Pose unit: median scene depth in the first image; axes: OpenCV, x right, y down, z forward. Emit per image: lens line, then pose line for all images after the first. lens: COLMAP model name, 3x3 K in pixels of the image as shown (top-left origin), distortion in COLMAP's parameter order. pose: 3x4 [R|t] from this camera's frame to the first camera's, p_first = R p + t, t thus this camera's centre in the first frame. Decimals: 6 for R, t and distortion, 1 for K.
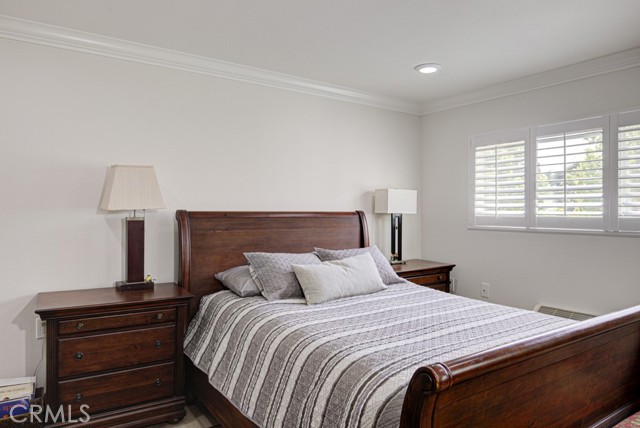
lens RADIAL K [[435.6, 0, 320.0], [0, 435.6, 214.0], [0, 0, 1]] dist [-0.000208, 0.000247]
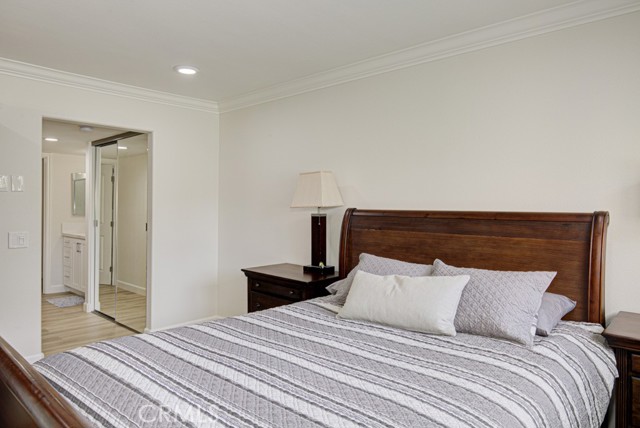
lens RADIAL K [[435.6, 0, 320.0], [0, 435.6, 214.0], [0, 0, 1]] dist [-0.000208, 0.000247]
pose [[0.216488, 0.014515, -0.976177, 0.708617], [-0.021997, 0.999708, 0.009987, -0.003077], [0.976037, 0.019311, 0.216744, 0.680708]]
